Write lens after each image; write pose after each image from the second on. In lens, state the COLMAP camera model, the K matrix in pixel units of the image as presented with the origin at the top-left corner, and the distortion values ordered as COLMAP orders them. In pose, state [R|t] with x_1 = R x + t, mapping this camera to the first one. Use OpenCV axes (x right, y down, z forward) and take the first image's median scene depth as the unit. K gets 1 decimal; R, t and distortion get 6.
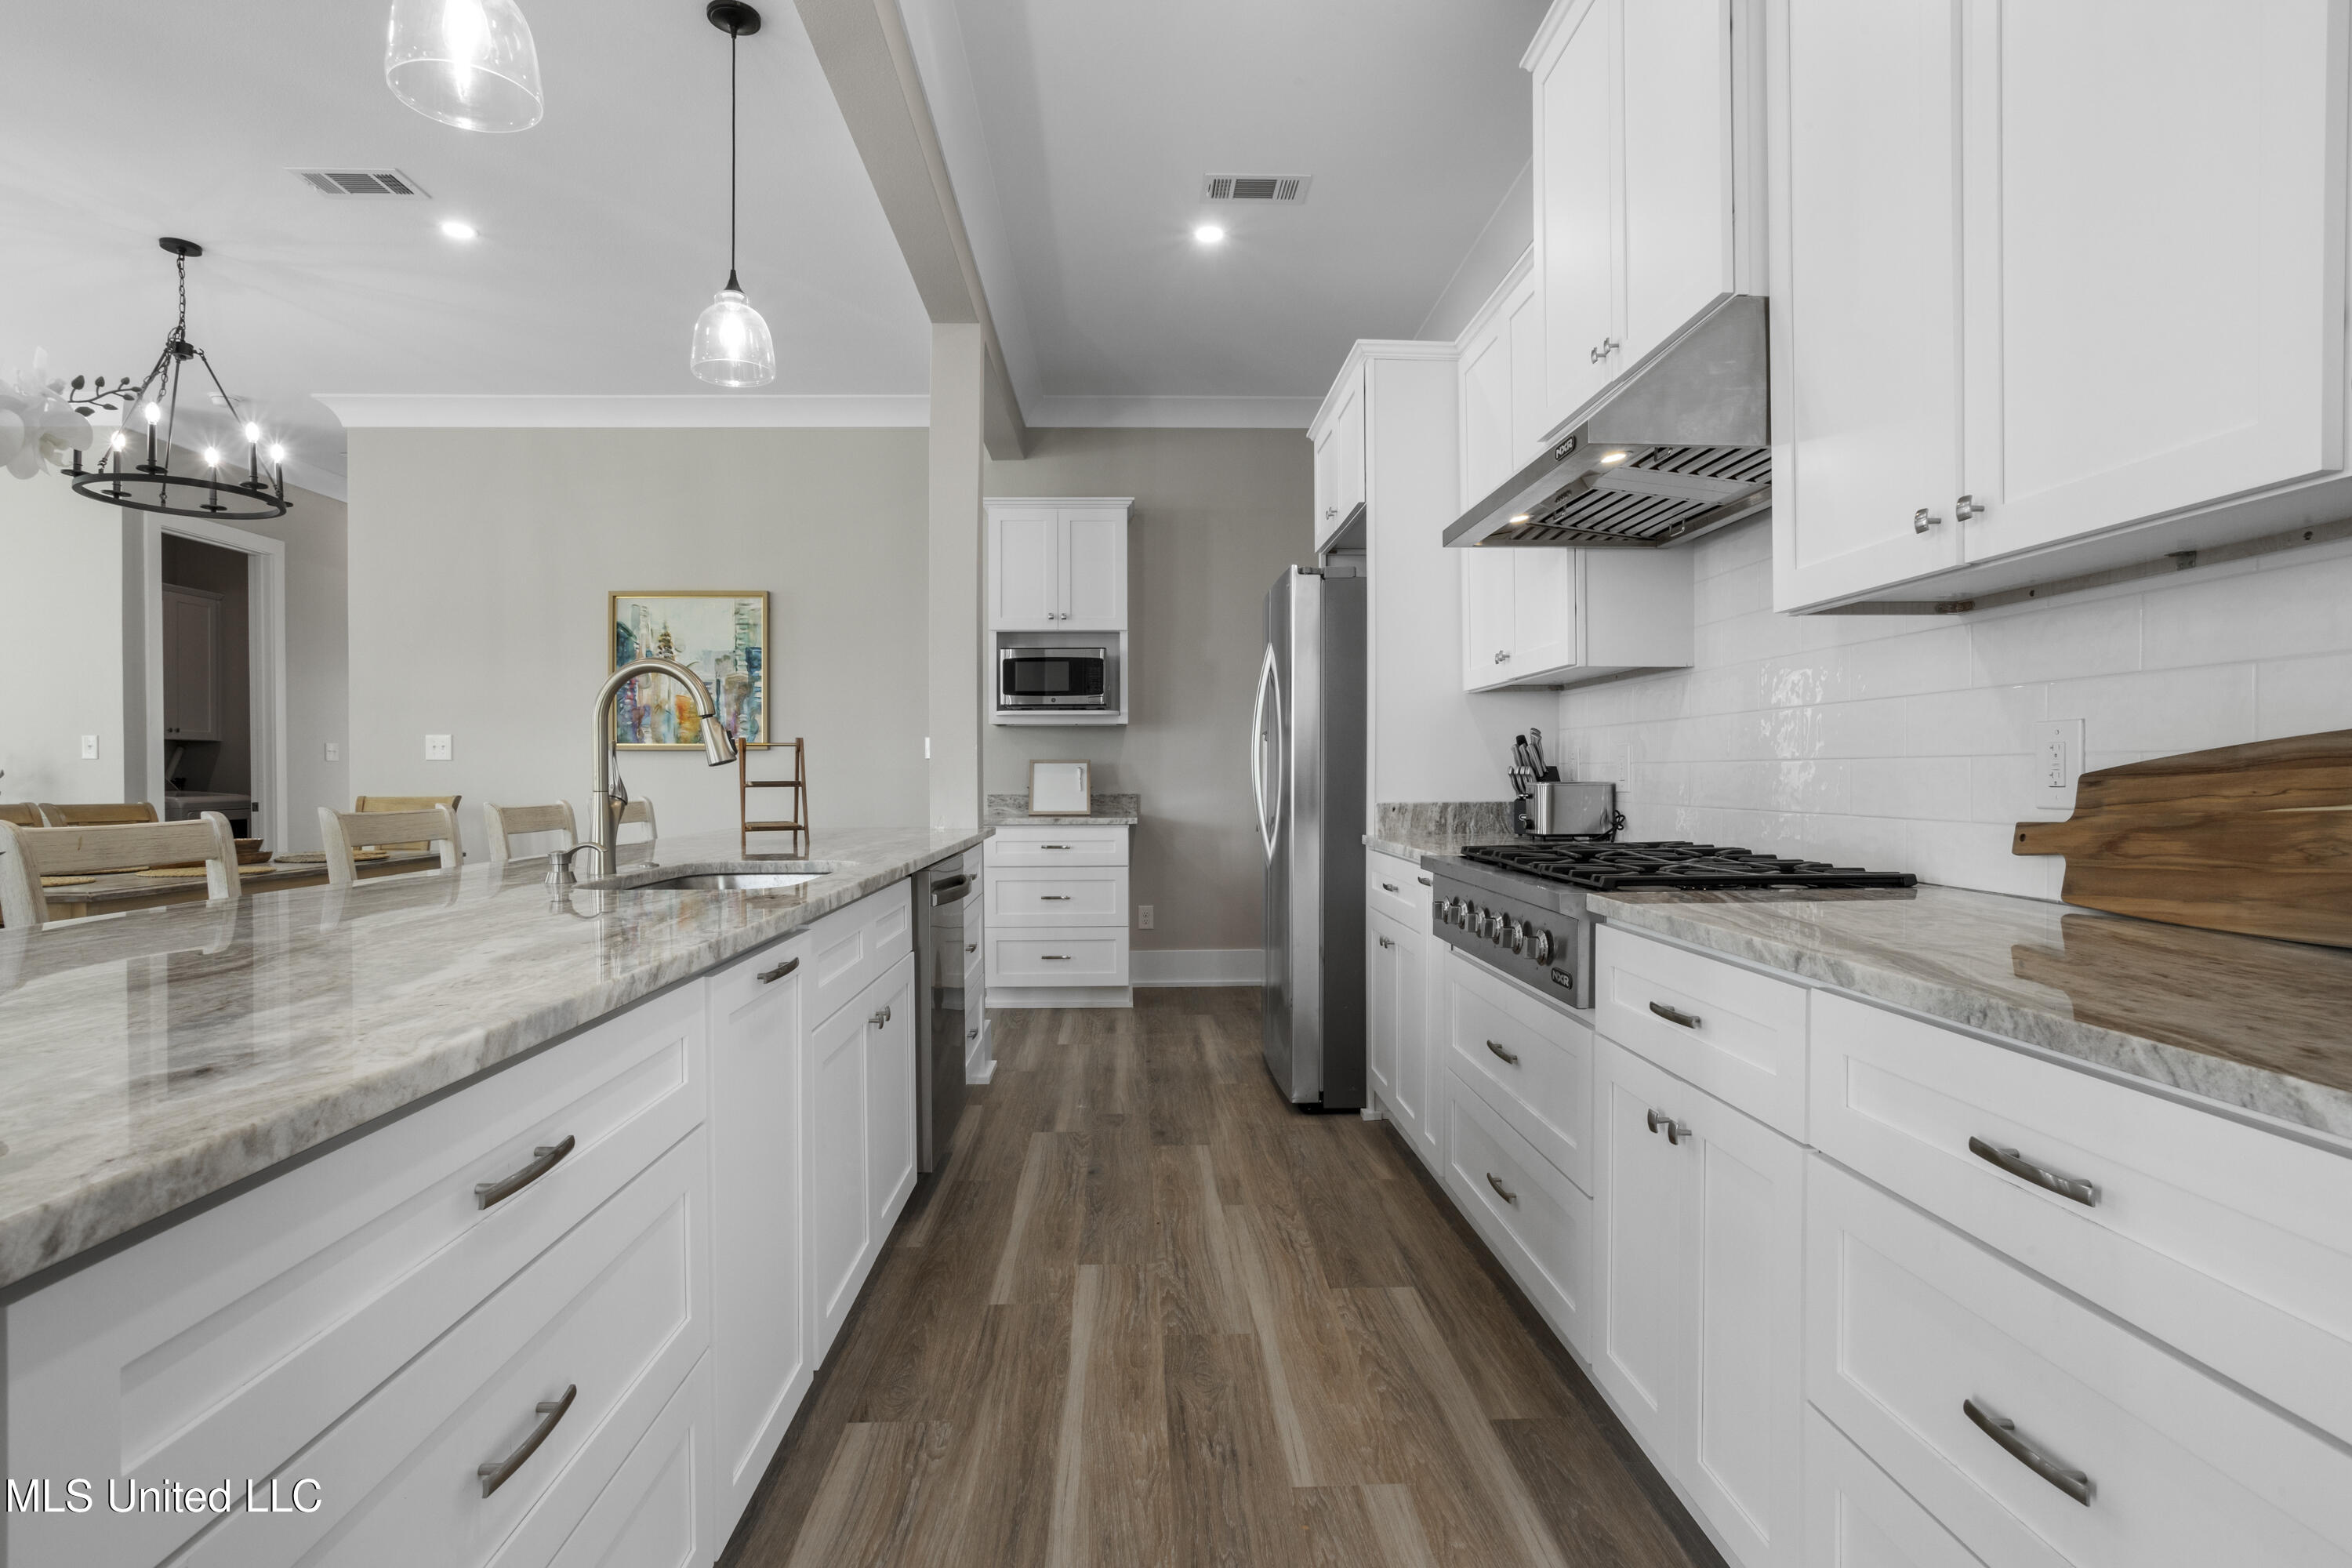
lens RADIAL K [[1214.2, 0, 1169.0], [0, 1214.2, 779.7], [0, 0, 1]] dist [-0.001000, 0.000346]
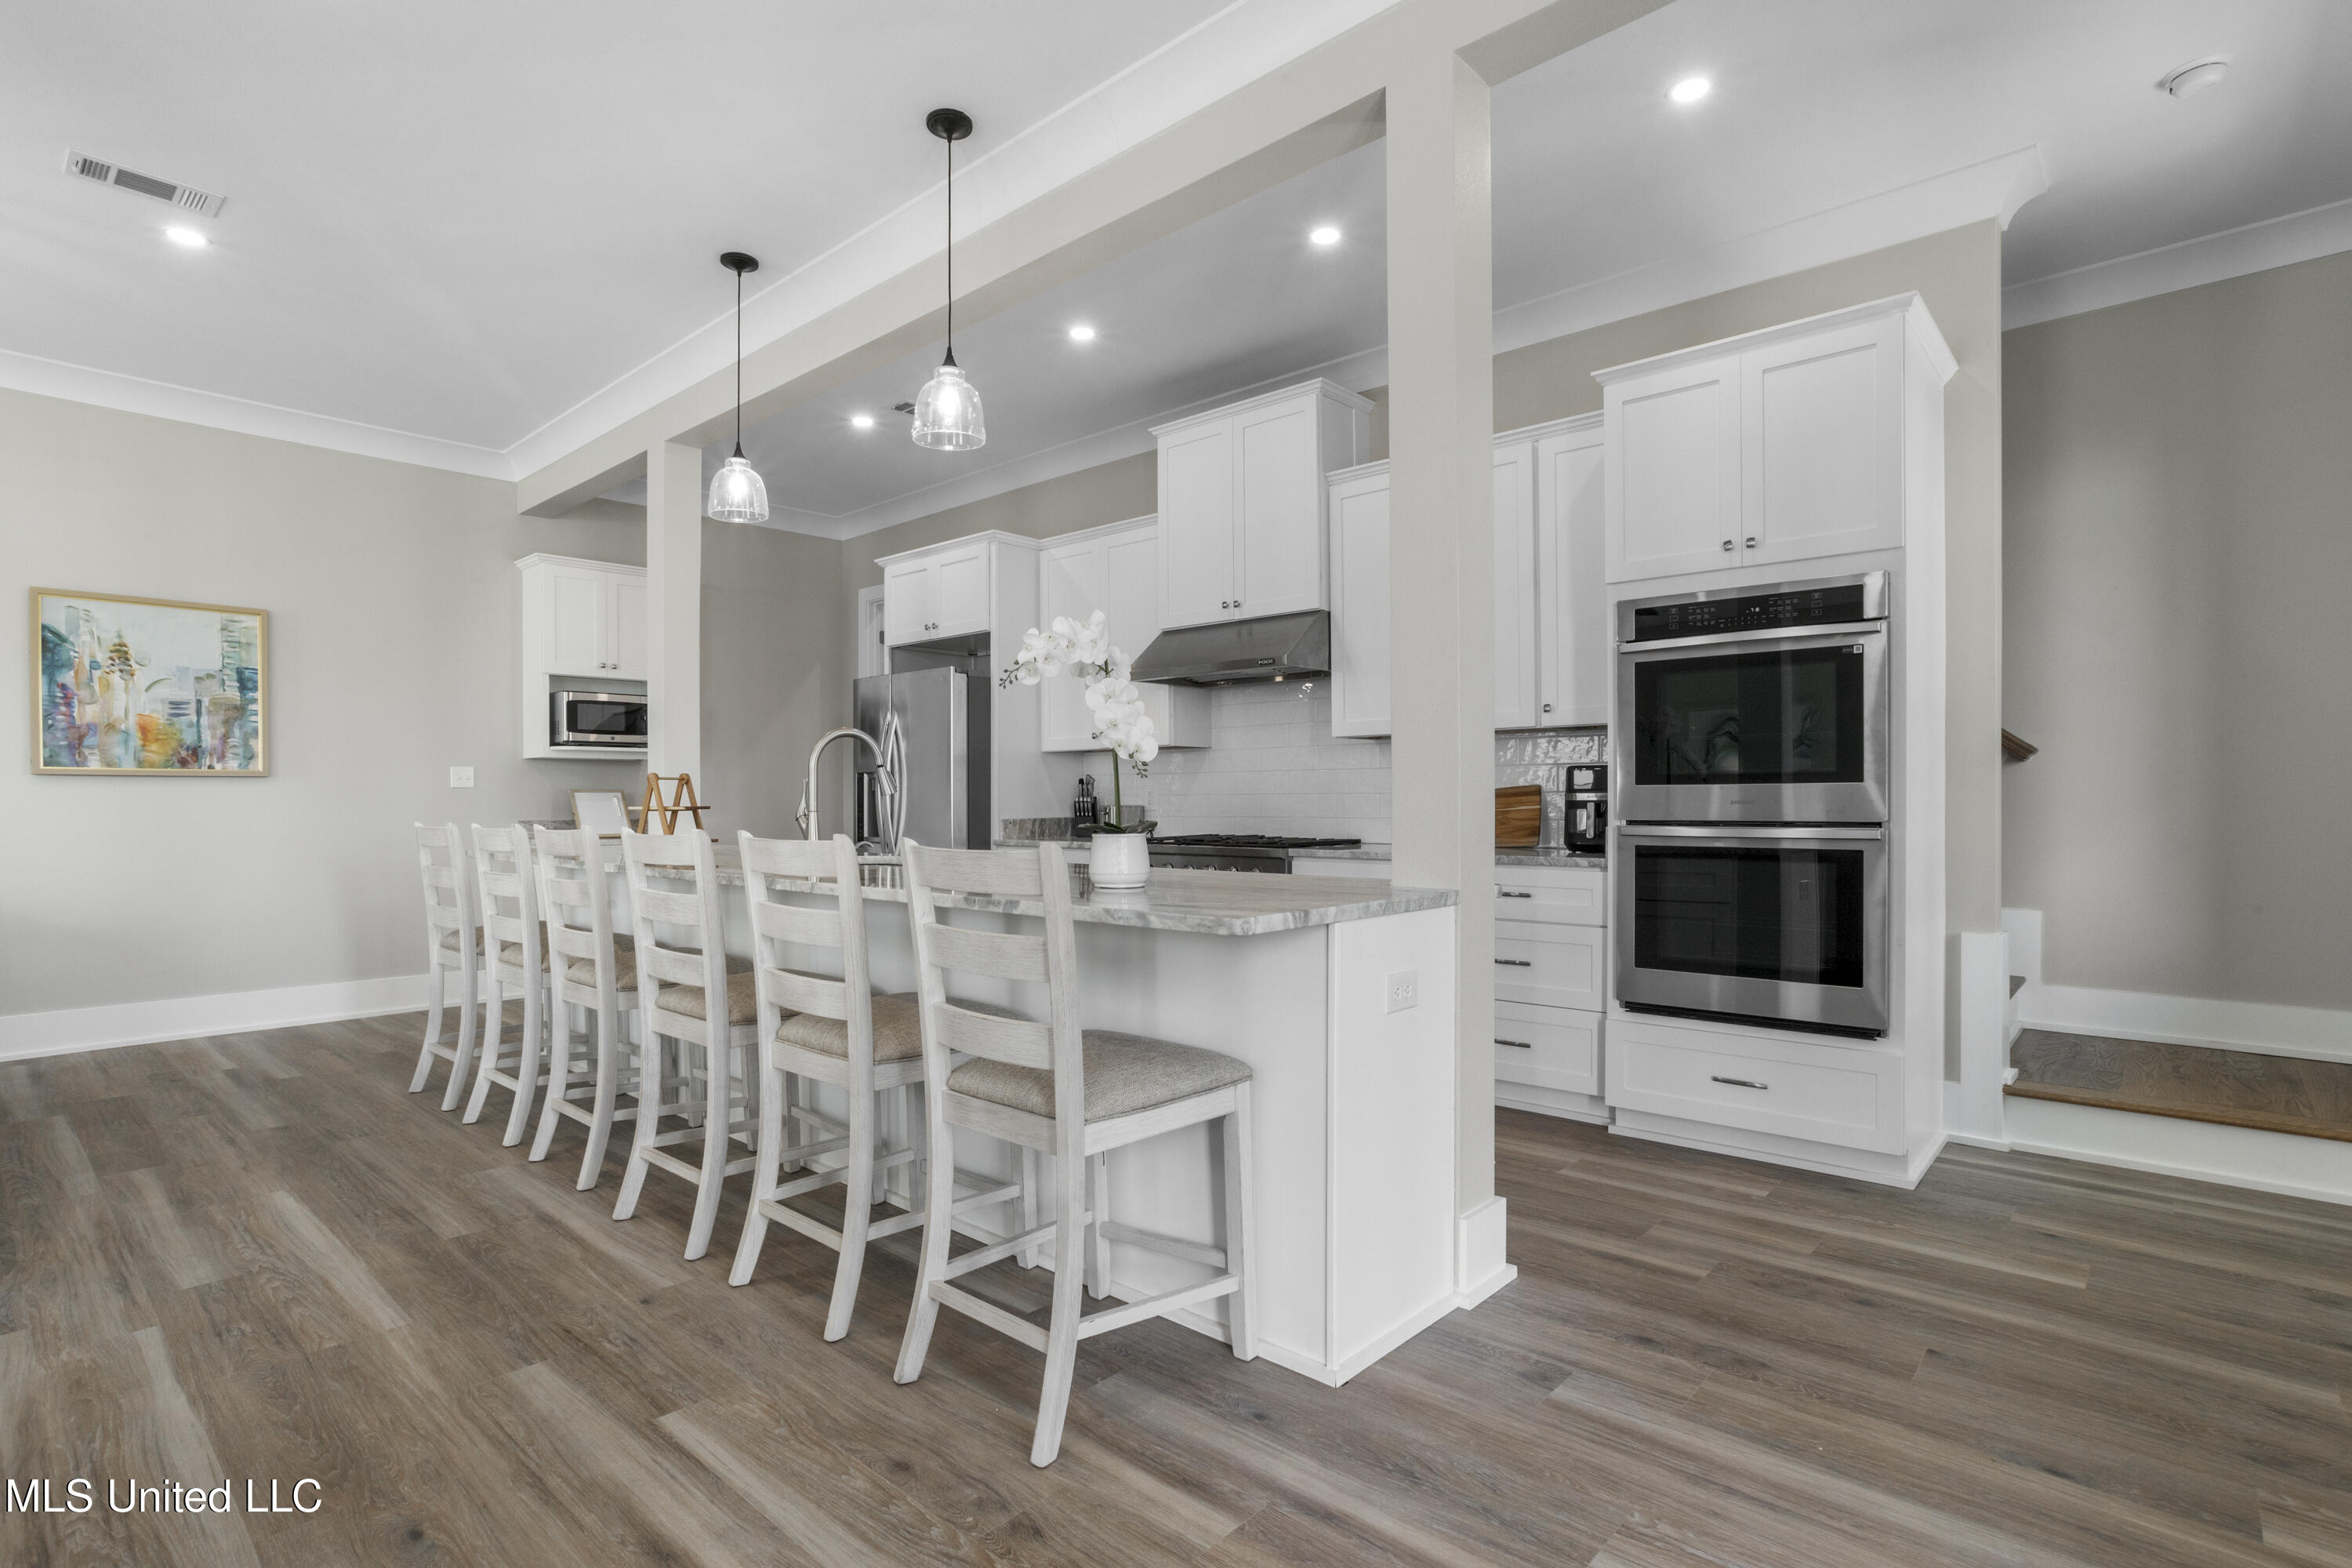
lens RADIAL K [[1134.6, 0, 1177.5], [0, 1134.6, 793.7], [0, 0, 1]] dist [0.003346, 0.000220]
pose [[0.686537, 0.004548, 0.727081, -0.489102], [0.005067, 0.999926, -0.011038, 0.002280], [-0.727077, 0.011262, 0.686463, -0.131500]]
